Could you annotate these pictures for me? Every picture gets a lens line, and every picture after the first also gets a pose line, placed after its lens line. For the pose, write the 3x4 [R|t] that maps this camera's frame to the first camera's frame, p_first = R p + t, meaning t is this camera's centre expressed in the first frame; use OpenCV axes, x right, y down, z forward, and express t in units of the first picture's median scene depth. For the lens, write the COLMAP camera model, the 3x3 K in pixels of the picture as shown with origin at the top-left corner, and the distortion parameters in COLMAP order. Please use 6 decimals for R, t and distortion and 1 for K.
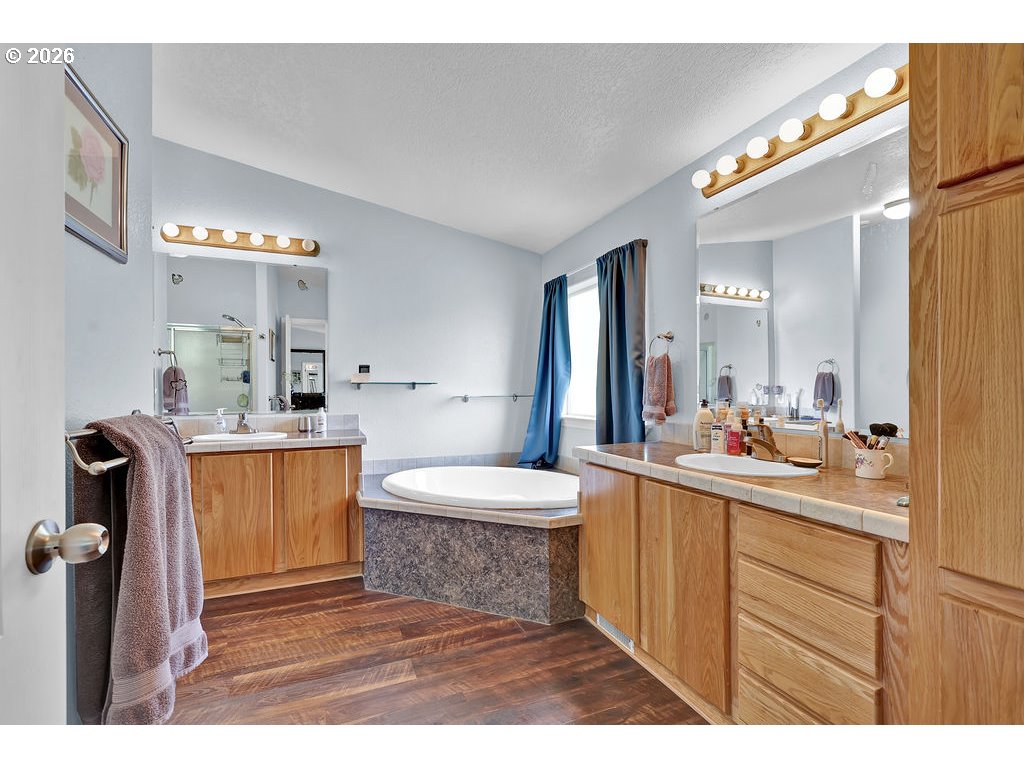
lens RADIAL K [[466.9, 0, 511.7], [0, 466.9, 392.6], [0, 0, 1]] dist [-0.000191, -0.000008]
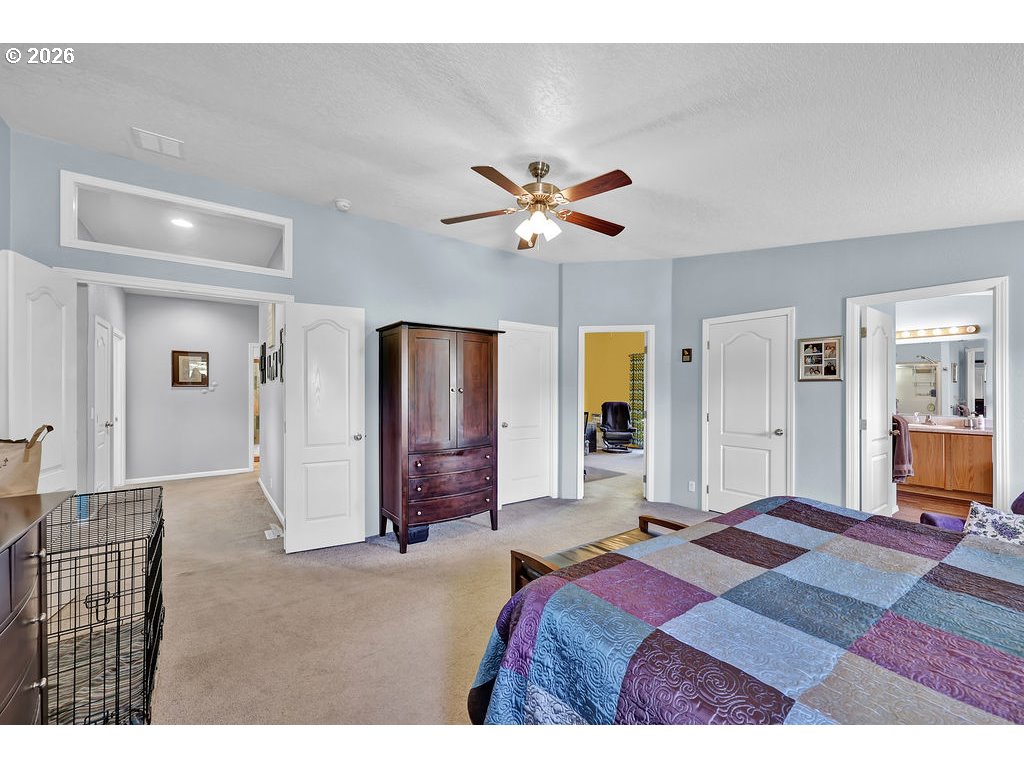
lens RADIAL K [[411.3, 0, 515.5], [0, 411.3, 386.7], [0, 0, 1]] dist [-0.000644, -0.000040]
pose [[0.244478, -0.002044, -0.969653, 0.734163], [-0.007643, 0.999963, -0.004035, -0.060233], [0.969625, 0.008397, 0.244453, -1.208441]]
